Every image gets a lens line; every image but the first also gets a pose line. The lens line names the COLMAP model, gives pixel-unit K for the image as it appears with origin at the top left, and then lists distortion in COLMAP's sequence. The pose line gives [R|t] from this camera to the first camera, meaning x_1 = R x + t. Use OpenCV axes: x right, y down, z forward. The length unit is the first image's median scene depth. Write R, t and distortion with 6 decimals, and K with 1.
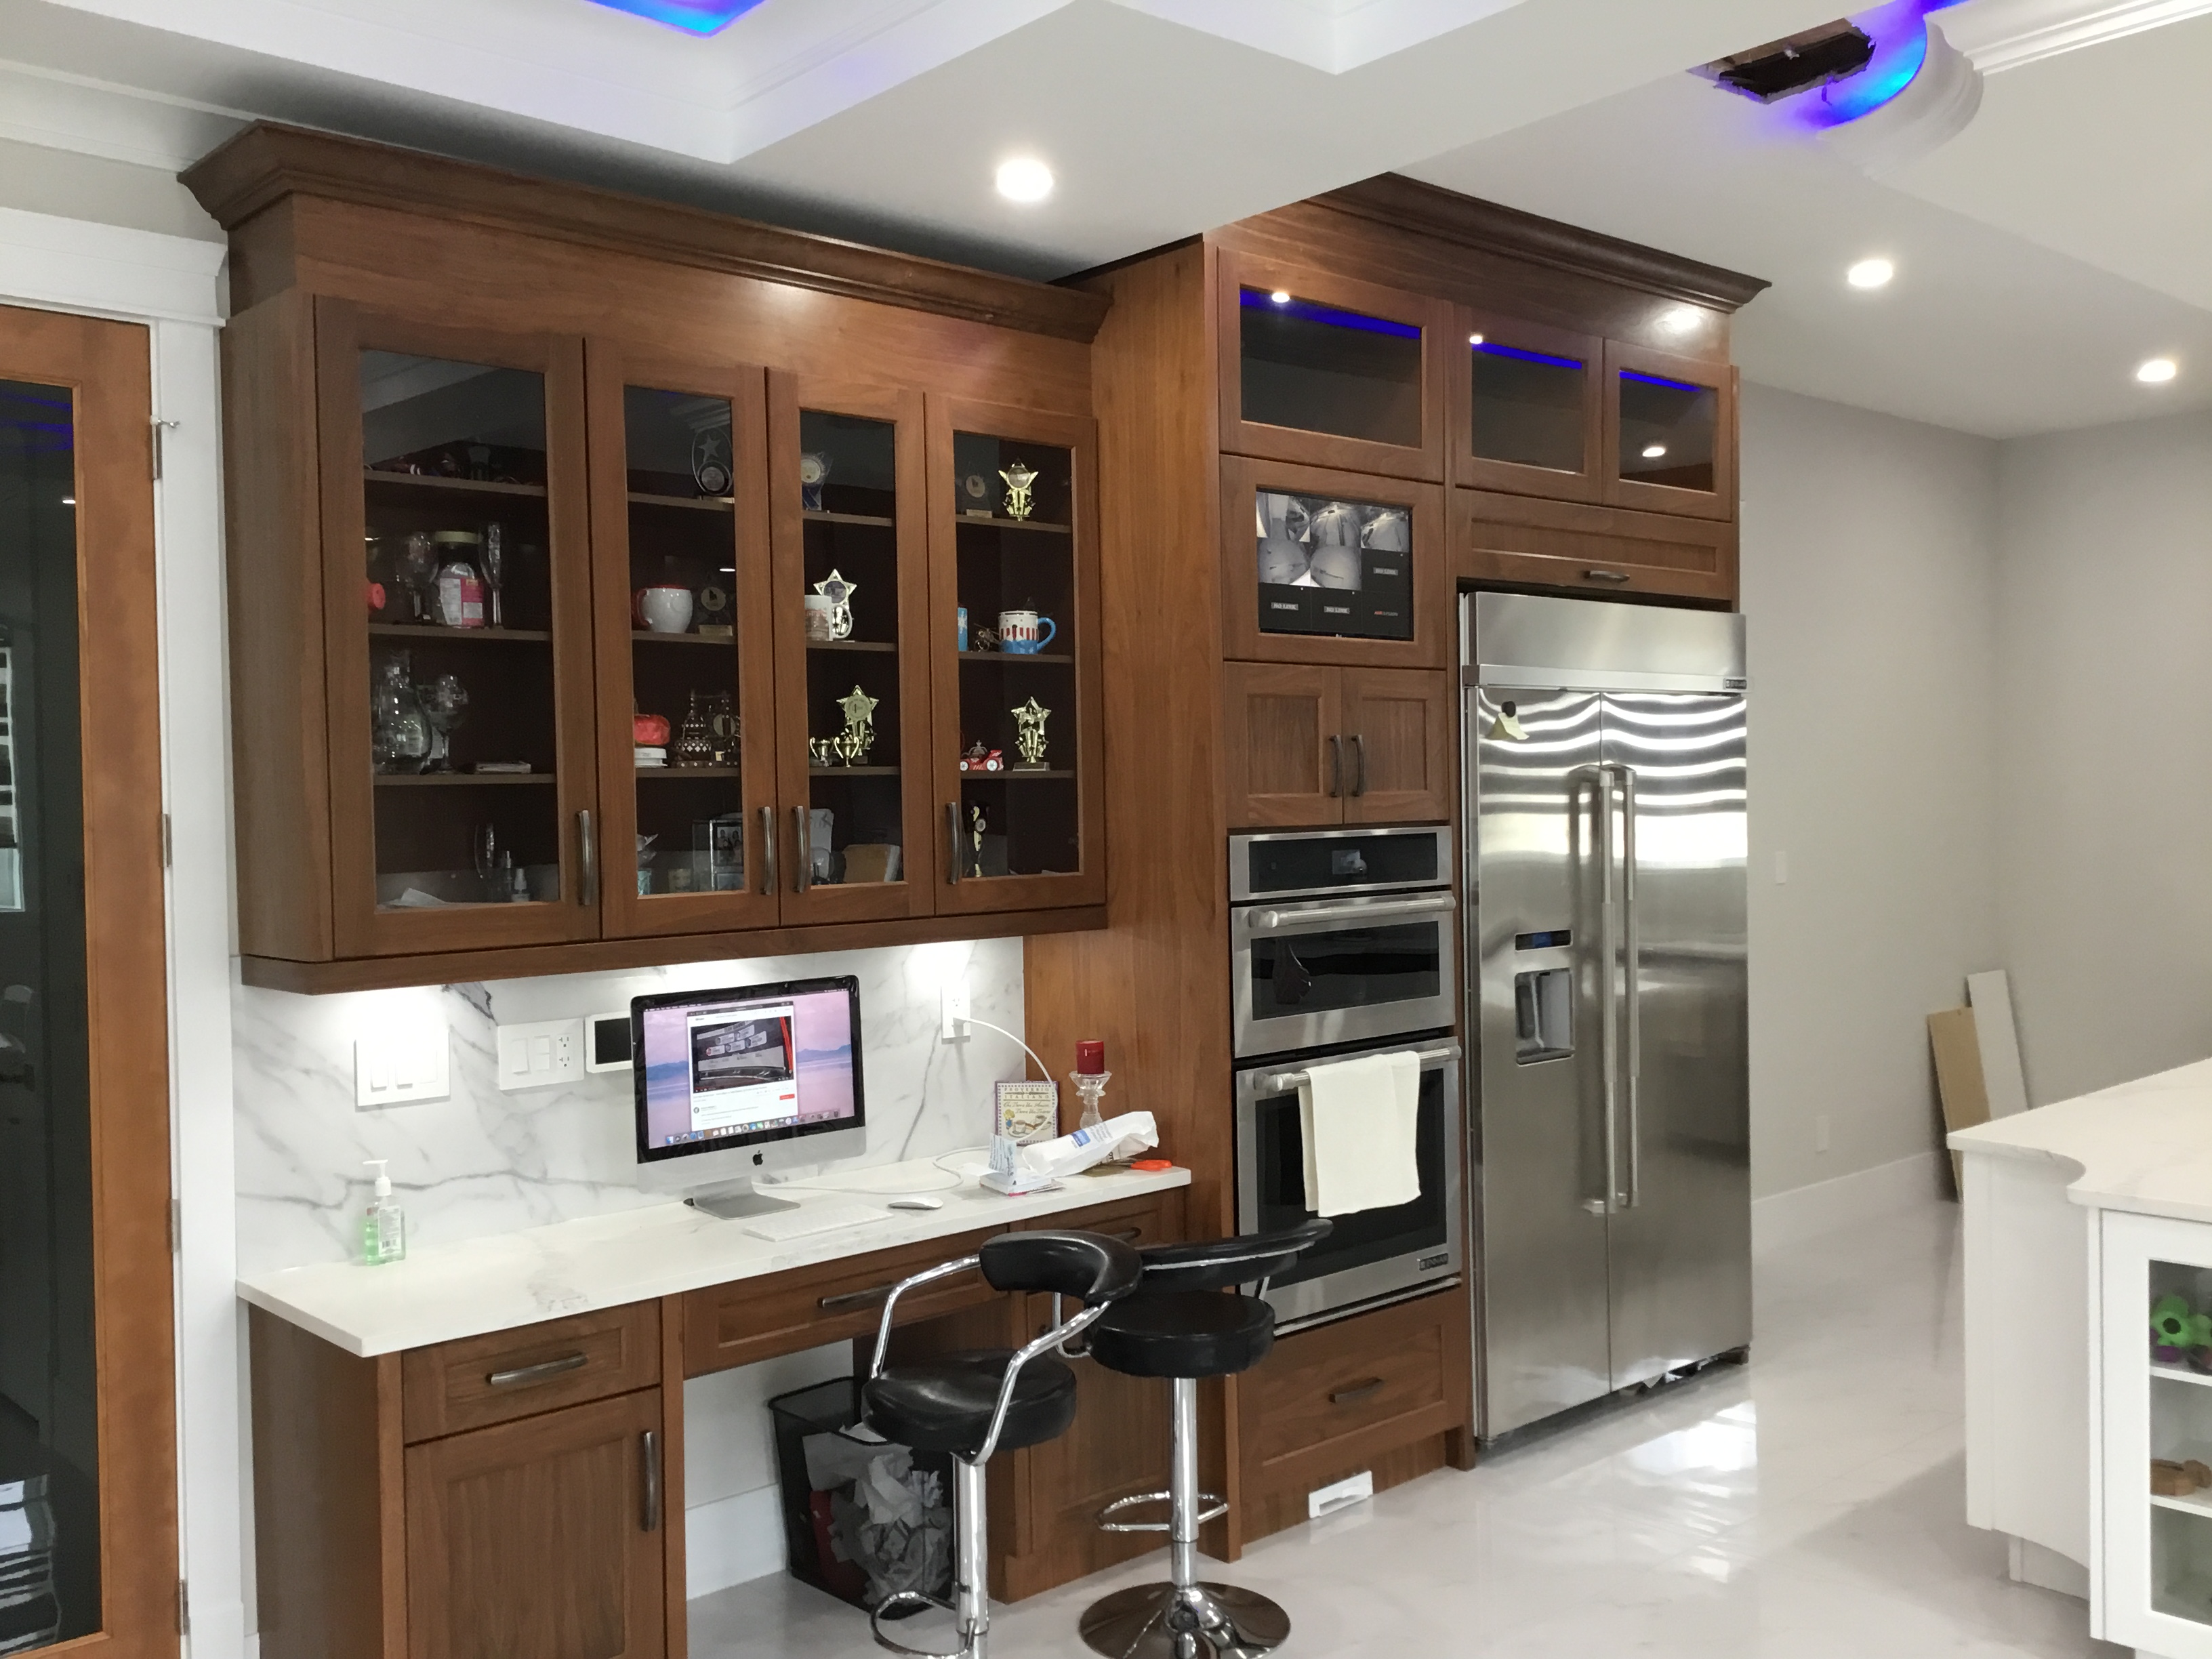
lens RADIAL K [[2030.6, 0, 1106.0], [0, 2030.6, 829.5], [0, 0, 1]] dist [0.139644, -0.175861]
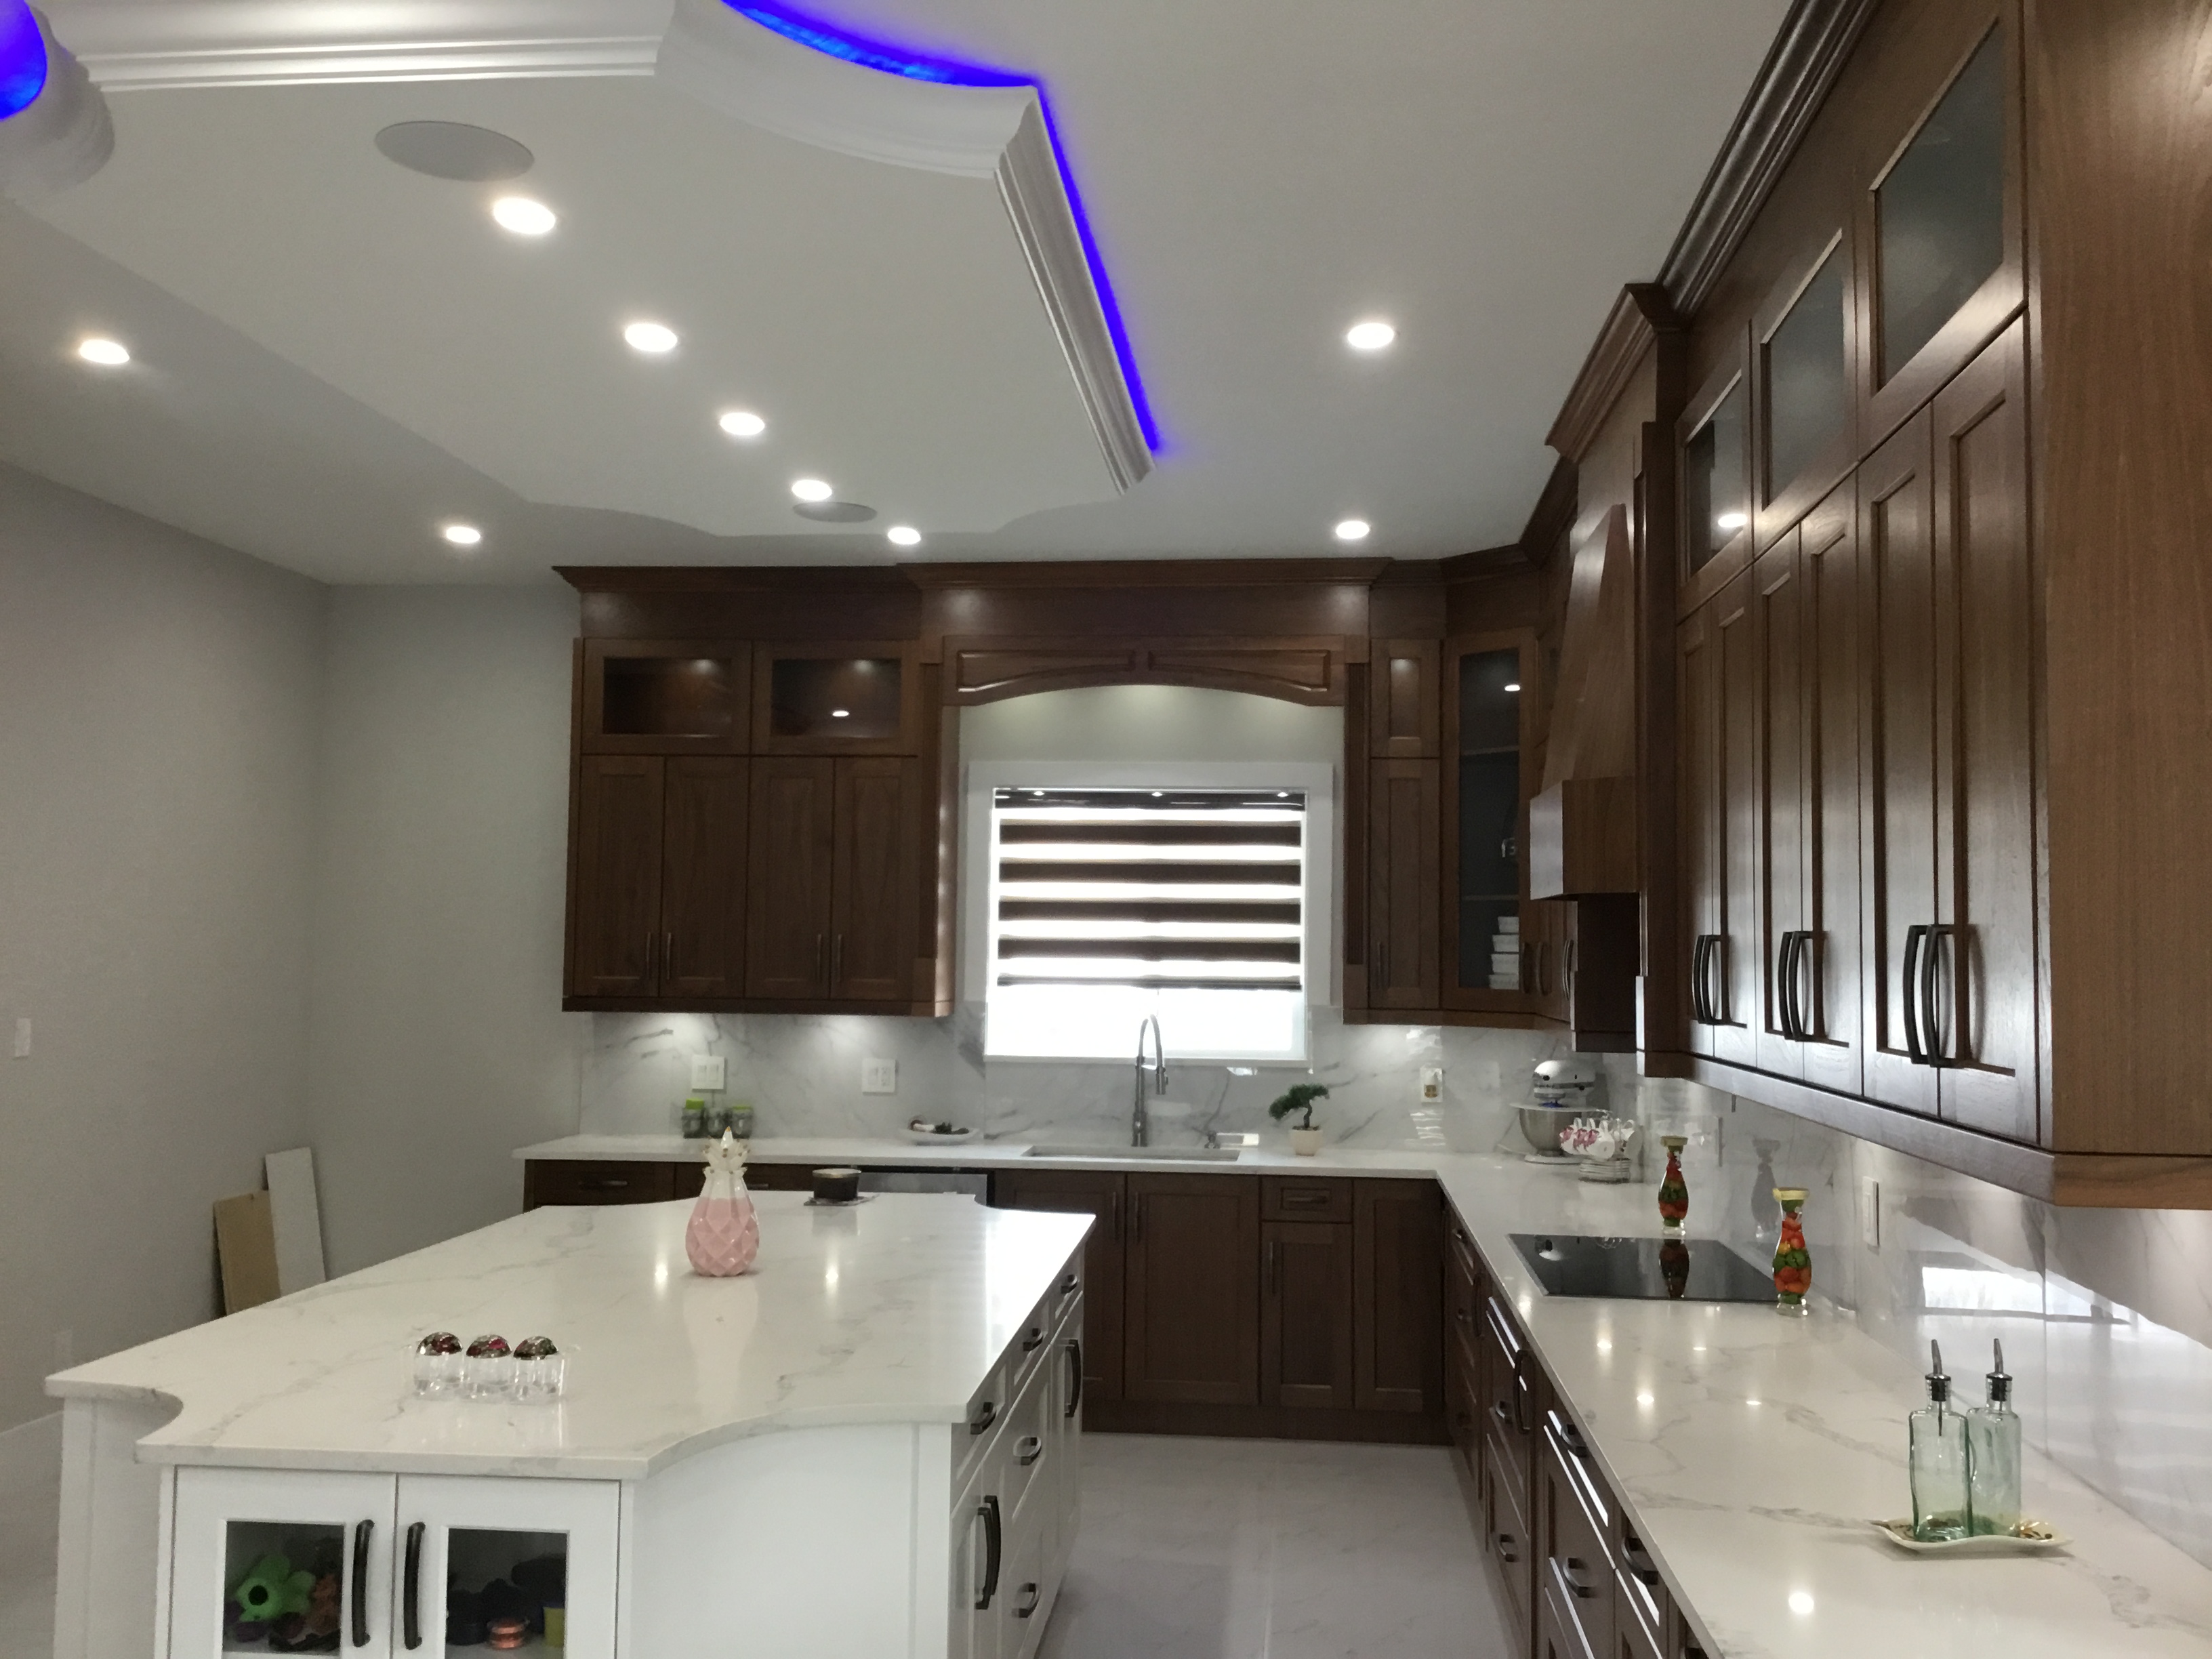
lens RADIAL K [[1998.9, 0, 1145.9], [0, 1998.9, 830.2], [0, 0, 1]] dist [0.092851, -0.154197]
pose [[0.745148, 0.068301, 0.663392, 0.160426], [-0.015078, 0.996213, -0.085631, -0.003359], [-0.666729, 0.053805, 0.743356, 0.101713]]
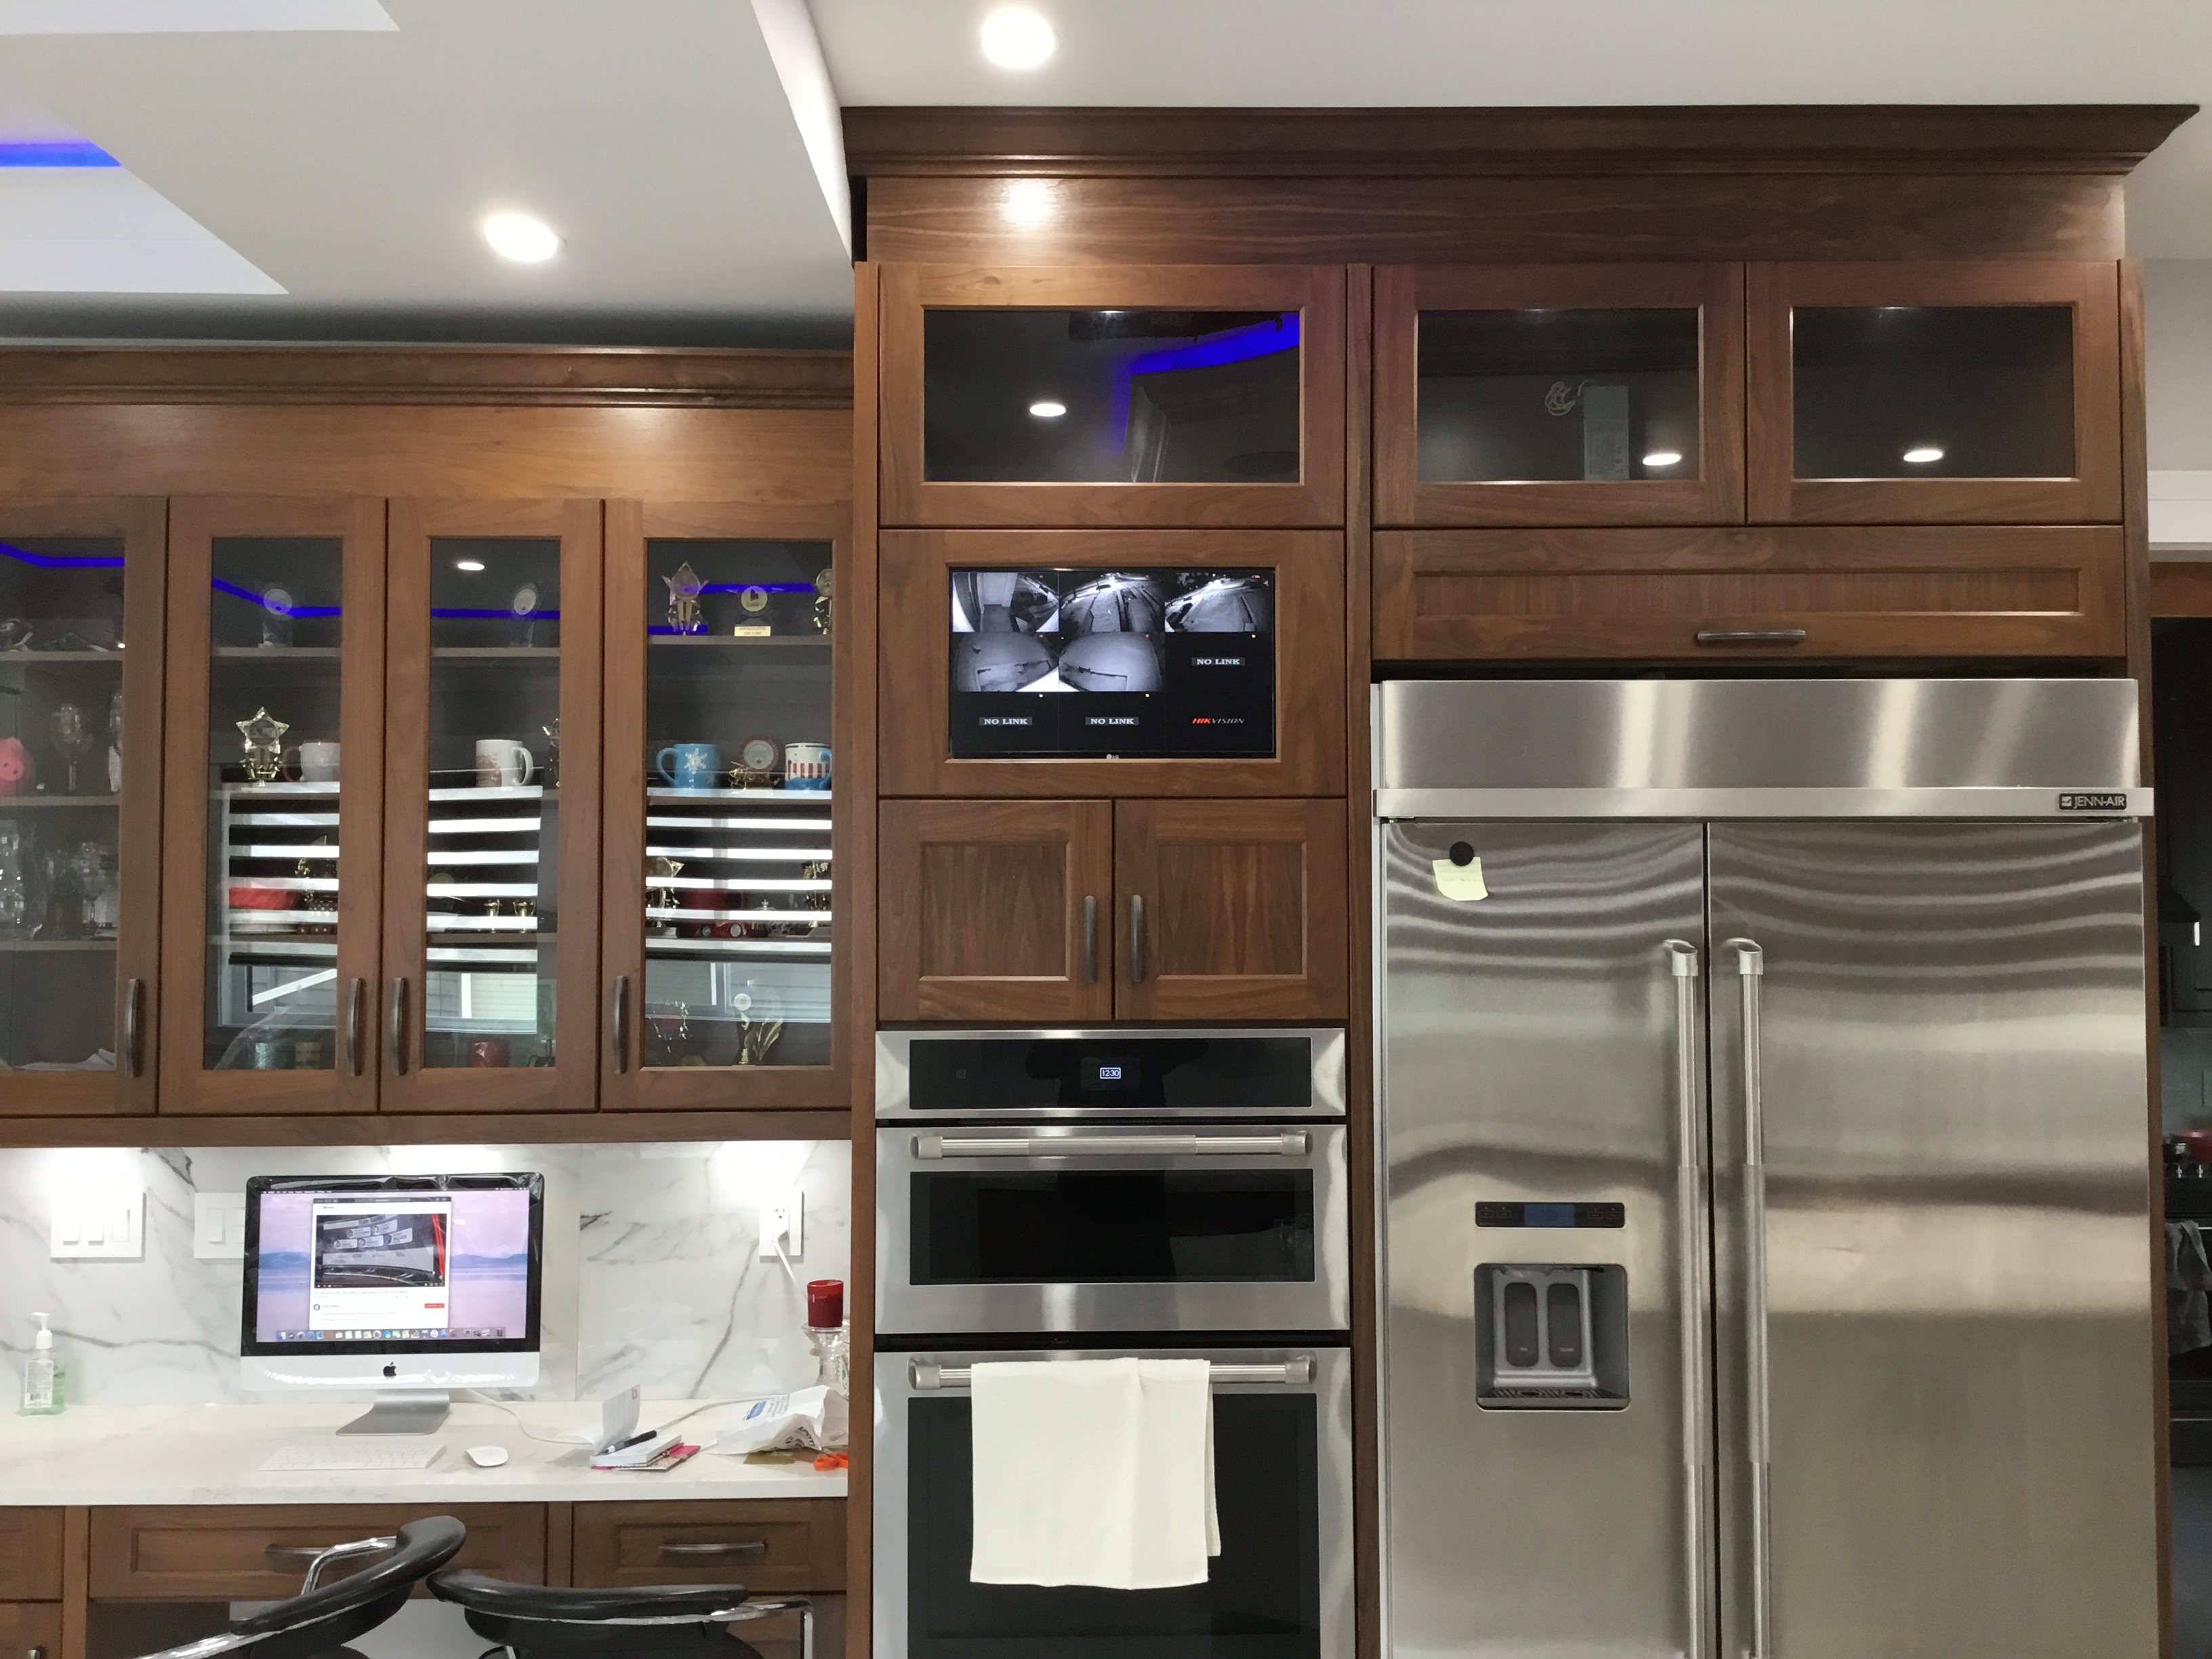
lens RADIAL K [[1998.9, 0, 1145.9], [0, 1998.9, 830.2], [0, 0, 1]] dist [0.092851, -0.154197]
pose [[0.744700, -0.015761, -0.667213, 0.637025], [-0.023563, 0.998477, -0.049886, -0.036972], [0.666983, 0.052872, 0.743194, 0.522122]]
